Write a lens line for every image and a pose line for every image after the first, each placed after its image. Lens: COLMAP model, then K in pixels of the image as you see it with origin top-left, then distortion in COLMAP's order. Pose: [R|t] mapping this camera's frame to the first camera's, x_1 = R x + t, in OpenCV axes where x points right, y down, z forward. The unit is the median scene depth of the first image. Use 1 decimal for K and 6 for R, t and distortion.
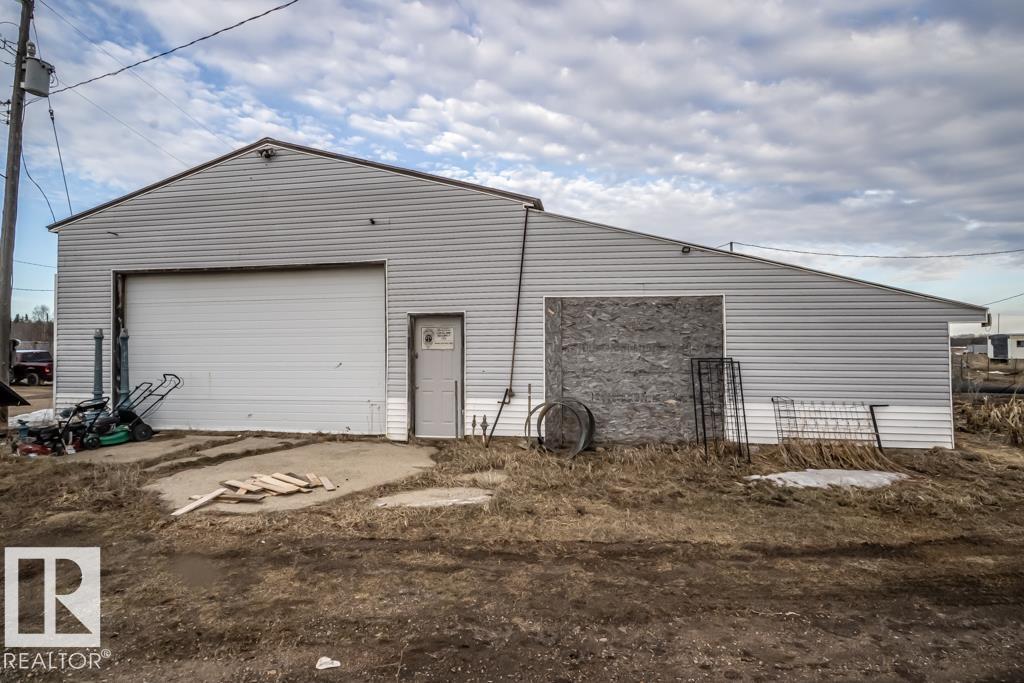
lens RADIAL K [[486.0, 0, 512.0], [0, 486.0, 341.5], [0, 0, 1]] dist [-0.020148, 0.000169]
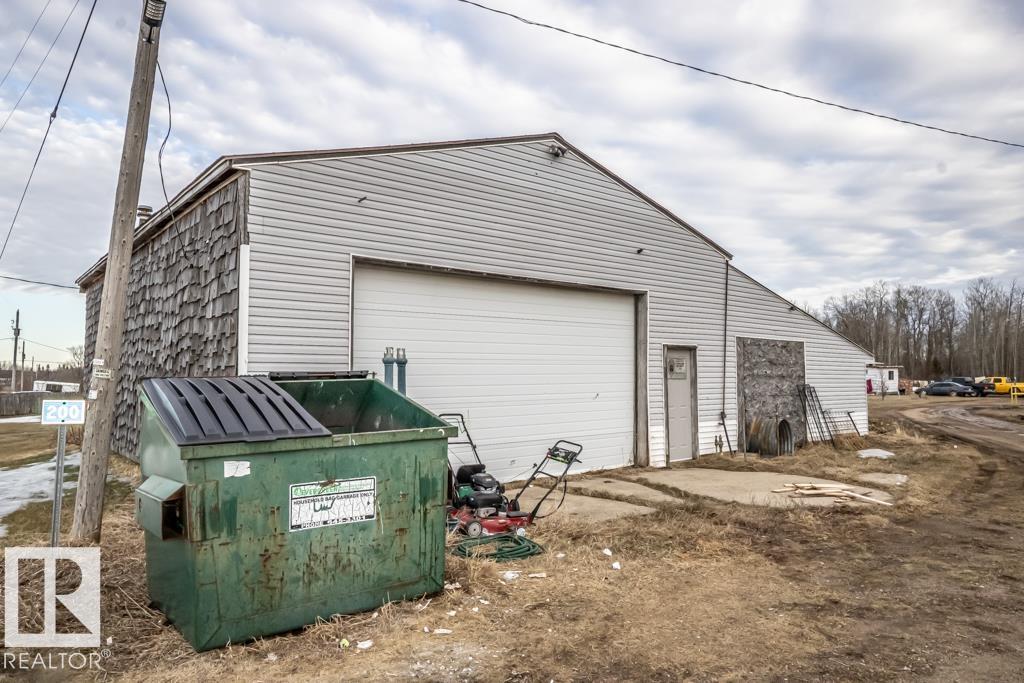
lens RADIAL K [[703.9, 0, 512.0], [0, 703.9, 341.5], [0, 0, 1]] dist [0.003817, 0.002393]
pose [[0.642753, 0.040591, 0.764998, -1.504019], [-0.004245, 0.998769, -0.049429, 0.012025], [-0.766062, 0.028523, 0.642134, 0.260837]]
